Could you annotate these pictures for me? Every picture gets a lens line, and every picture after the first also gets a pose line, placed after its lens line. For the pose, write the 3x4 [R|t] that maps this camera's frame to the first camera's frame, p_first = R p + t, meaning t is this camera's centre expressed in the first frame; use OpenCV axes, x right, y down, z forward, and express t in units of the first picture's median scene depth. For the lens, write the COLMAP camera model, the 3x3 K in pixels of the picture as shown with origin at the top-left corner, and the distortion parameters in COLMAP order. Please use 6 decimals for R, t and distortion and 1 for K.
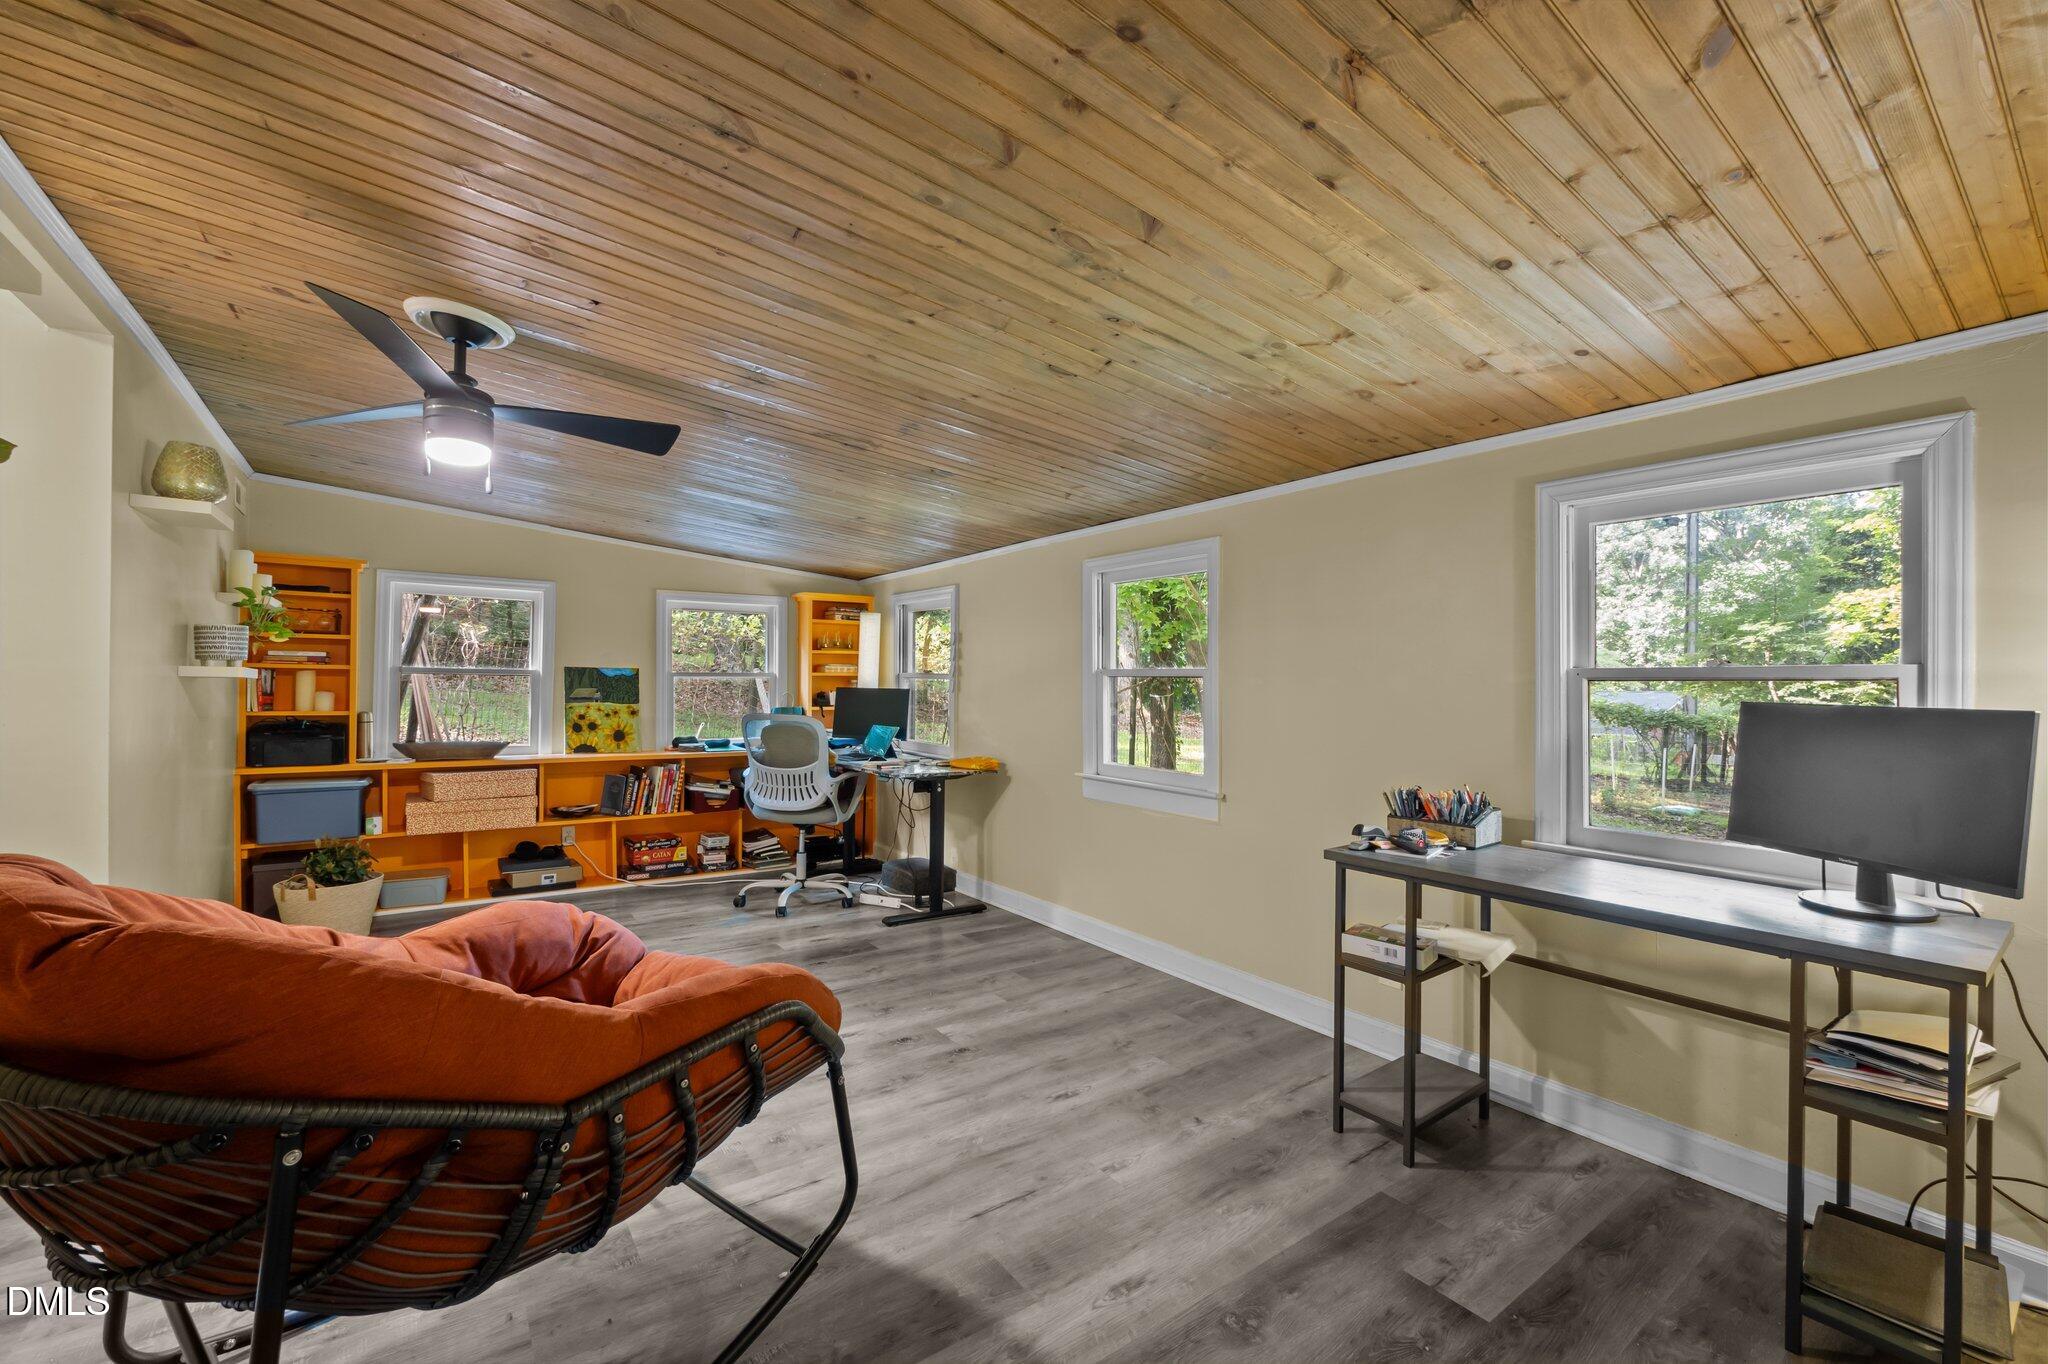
lens RADIAL K [[831.6, 0, 1024.0], [0, 831.6, 682.0], [0, 0, 1]] dist [0.000355, 0.000034]
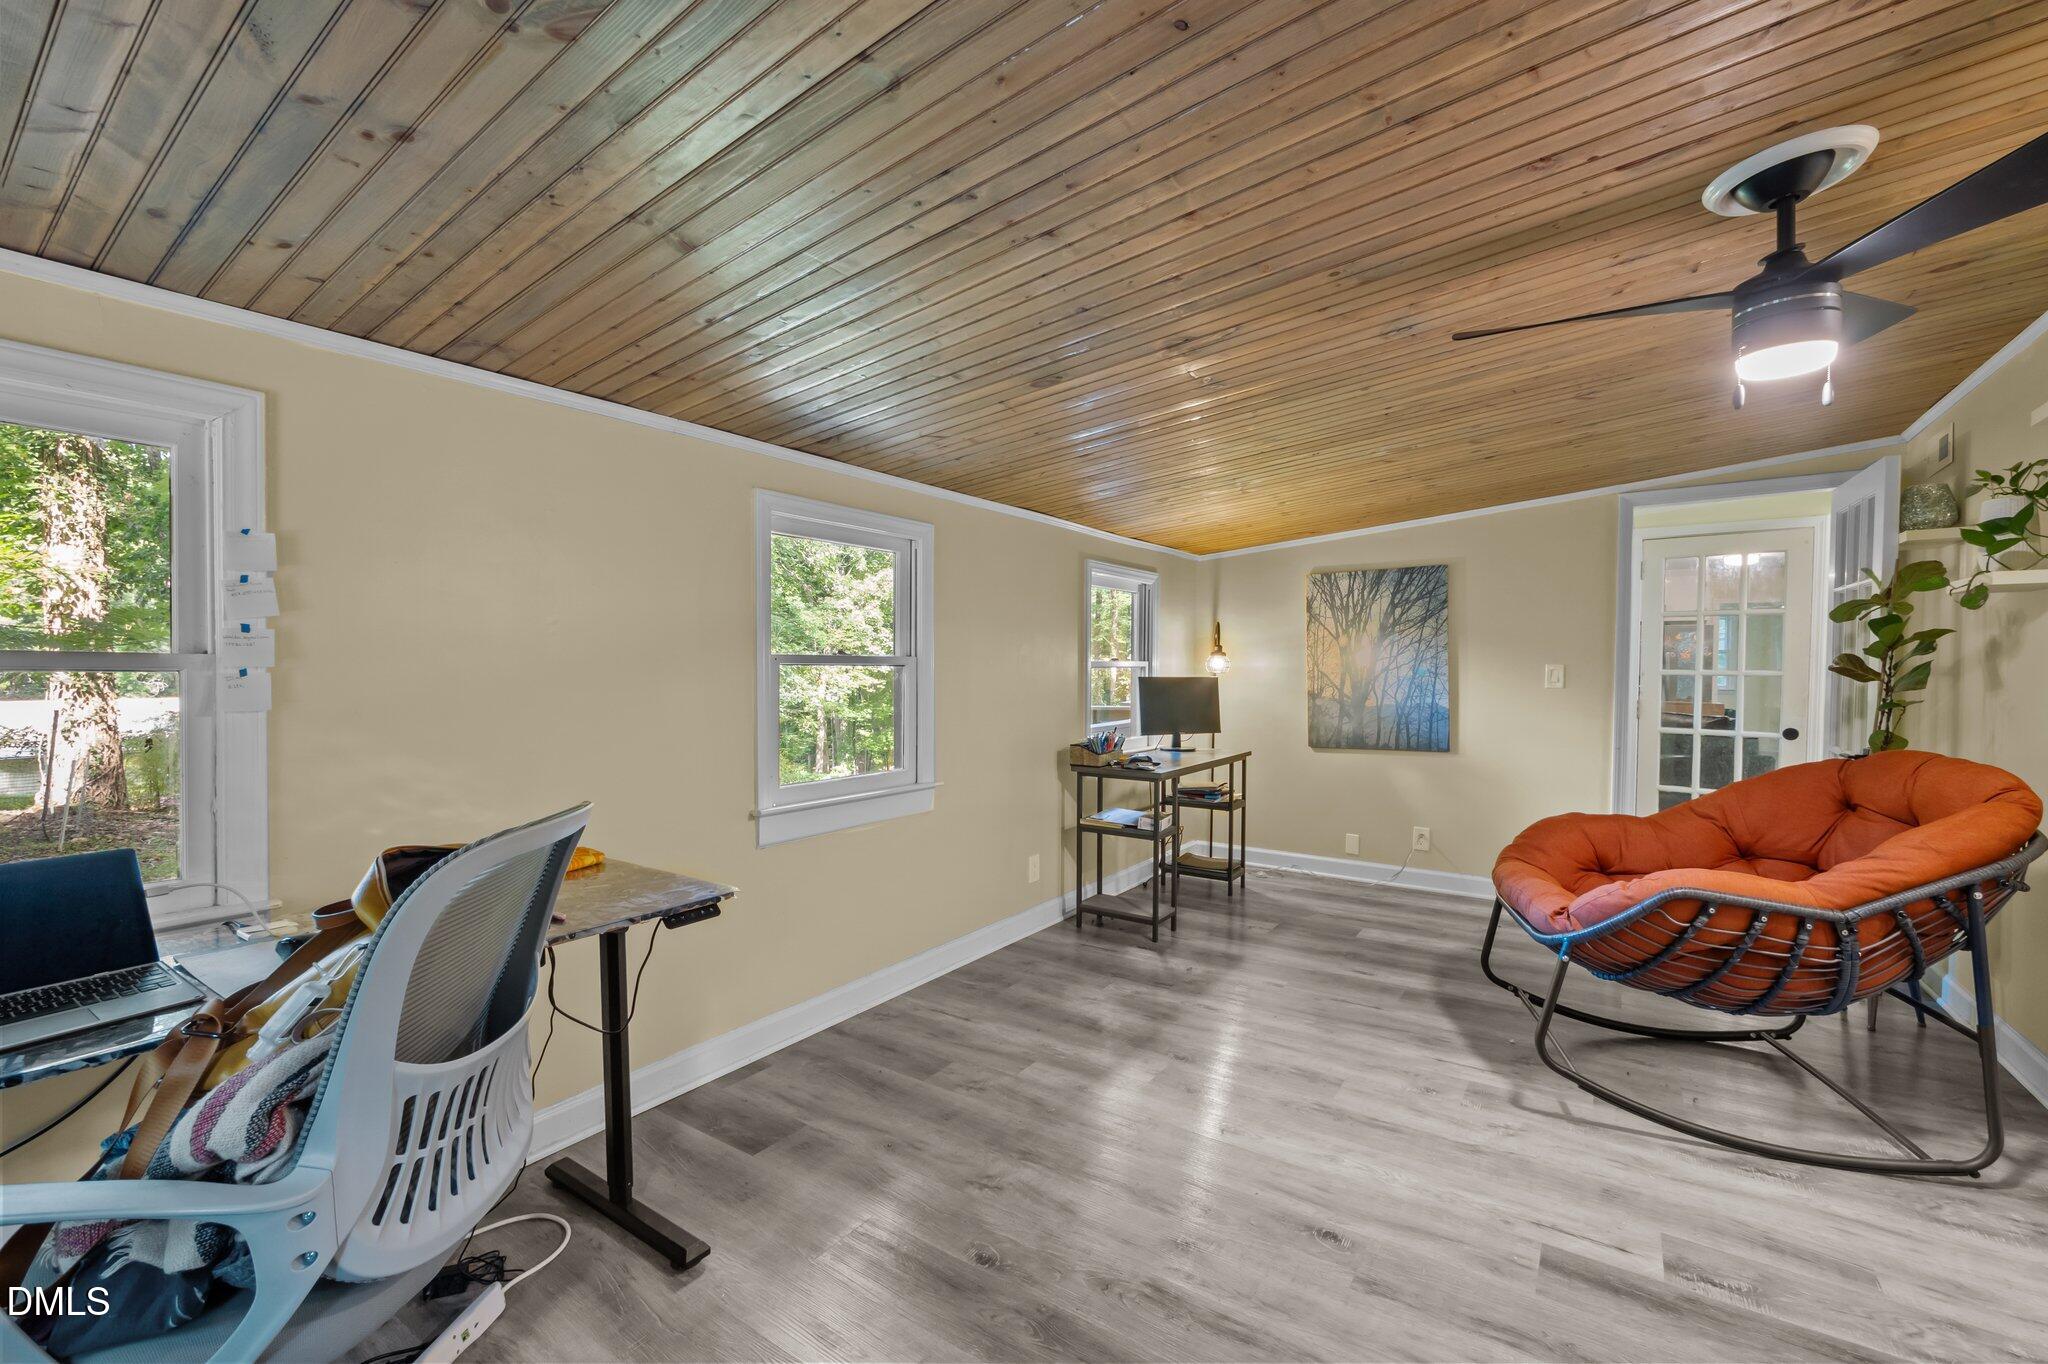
lens RADIAL K [[855.7, 0, 1026.7], [0, 855.7, 673.5], [0, 0, 1]] dist [-0.003814, -0.000399]
pose [[-0.333719, -0.013503, 0.942576, -1.007755], [-0.003314, 0.999908, 0.013151, -0.011900], [-0.942667, 0.001265, -0.333733, 1.611276]]
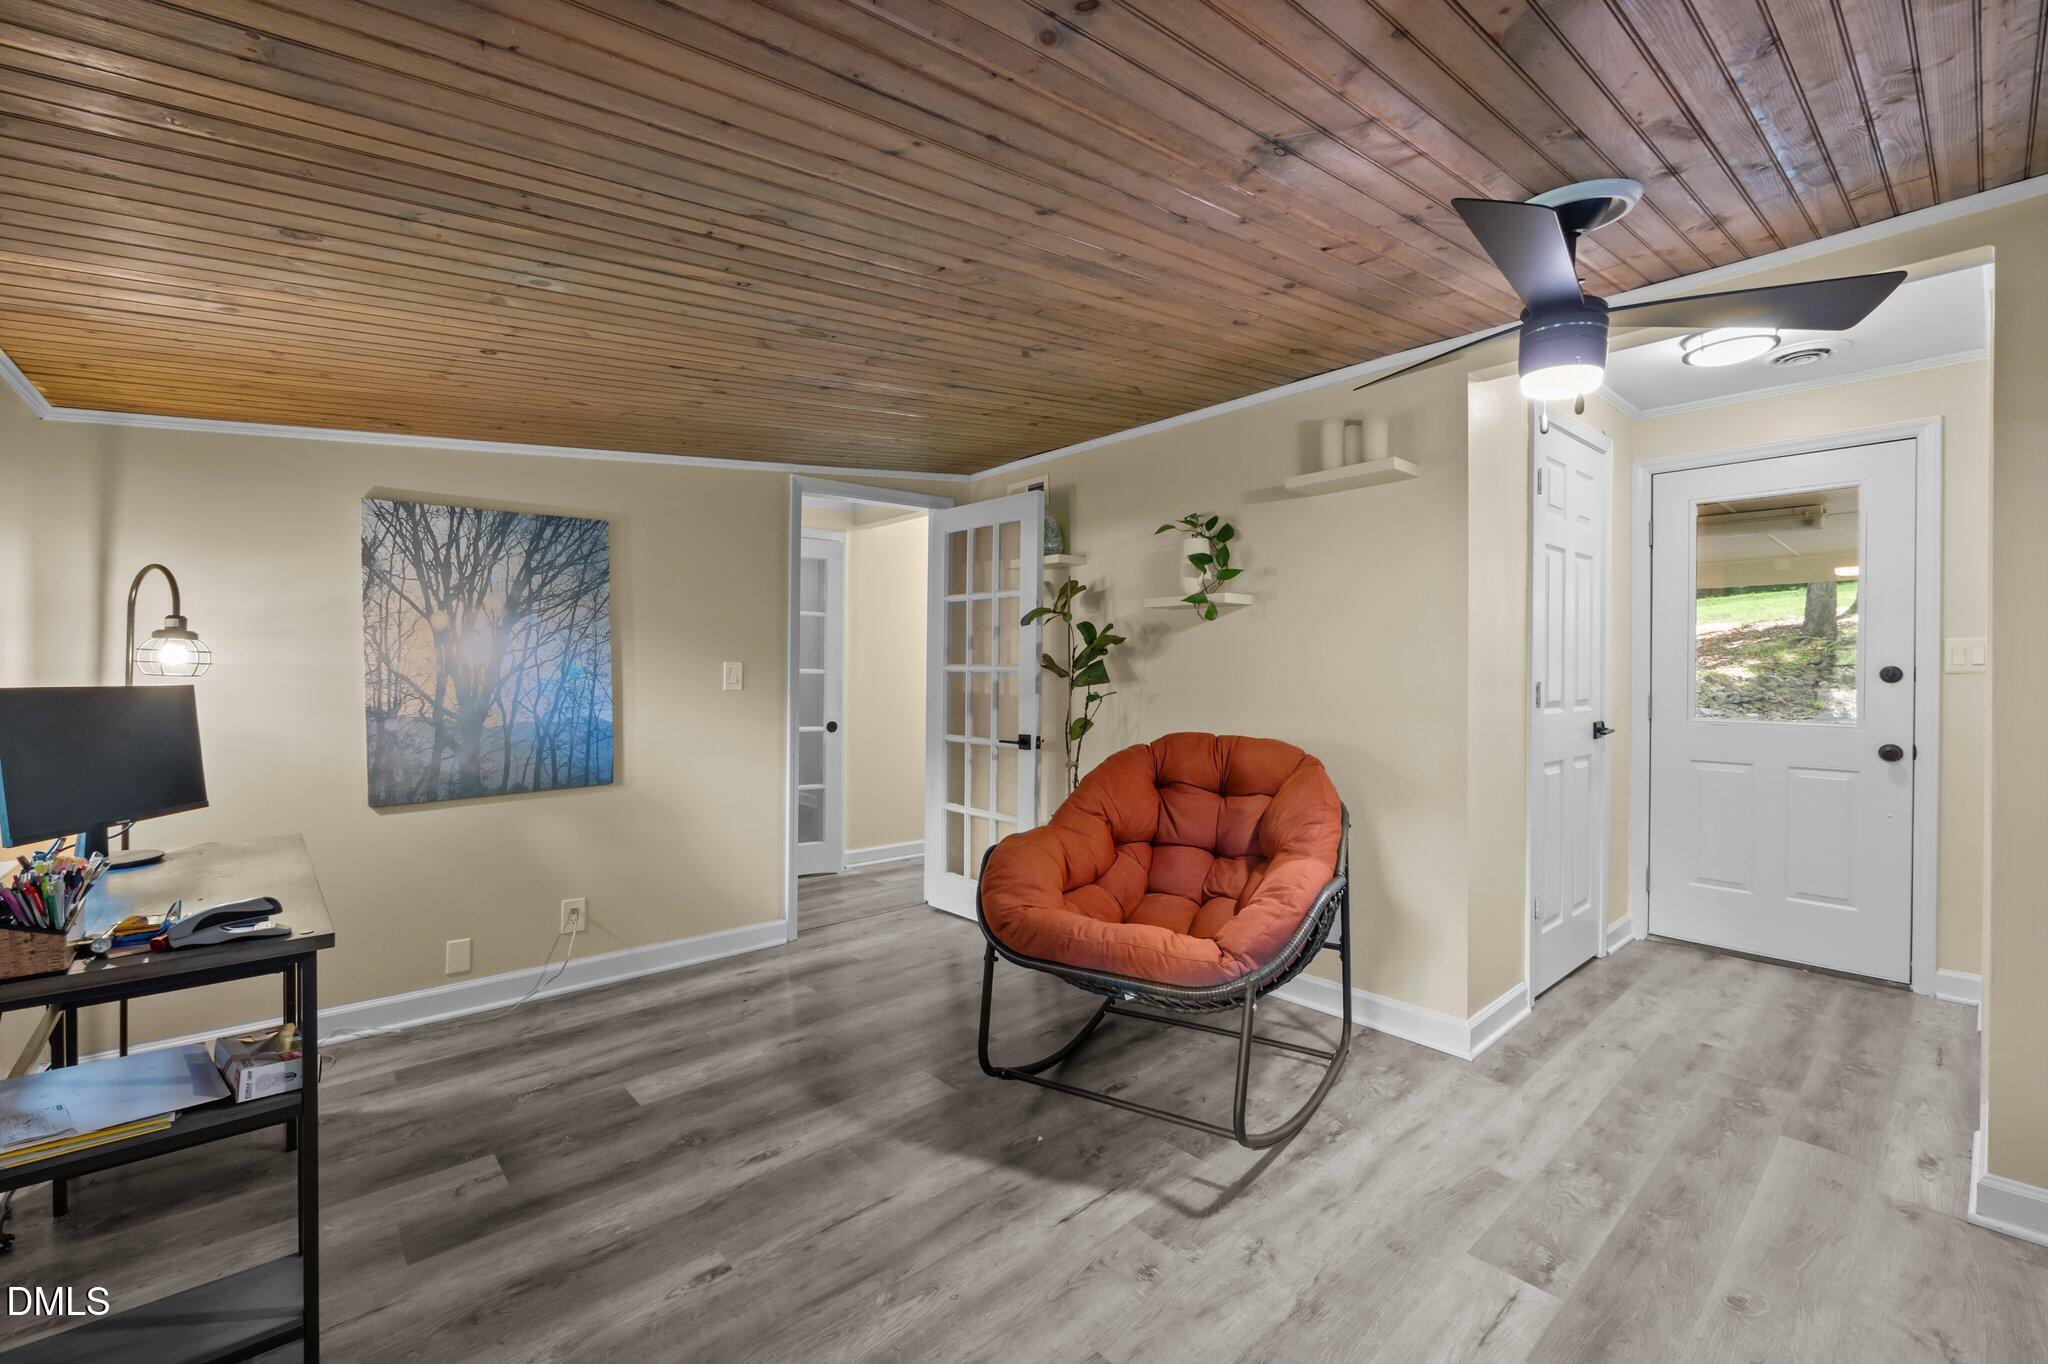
lens RADIAL K [[855.7, 0, 1026.7], [0, 855.7, 673.5], [0, 0, 1]] dist [-0.003814, -0.000399]
pose [[-0.994915, -0.006210, -0.100523, -0.087289], [-0.006655, 0.999970, 0.004087, -0.001079], [0.100495, 0.004735, -0.994926, 1.514644]]
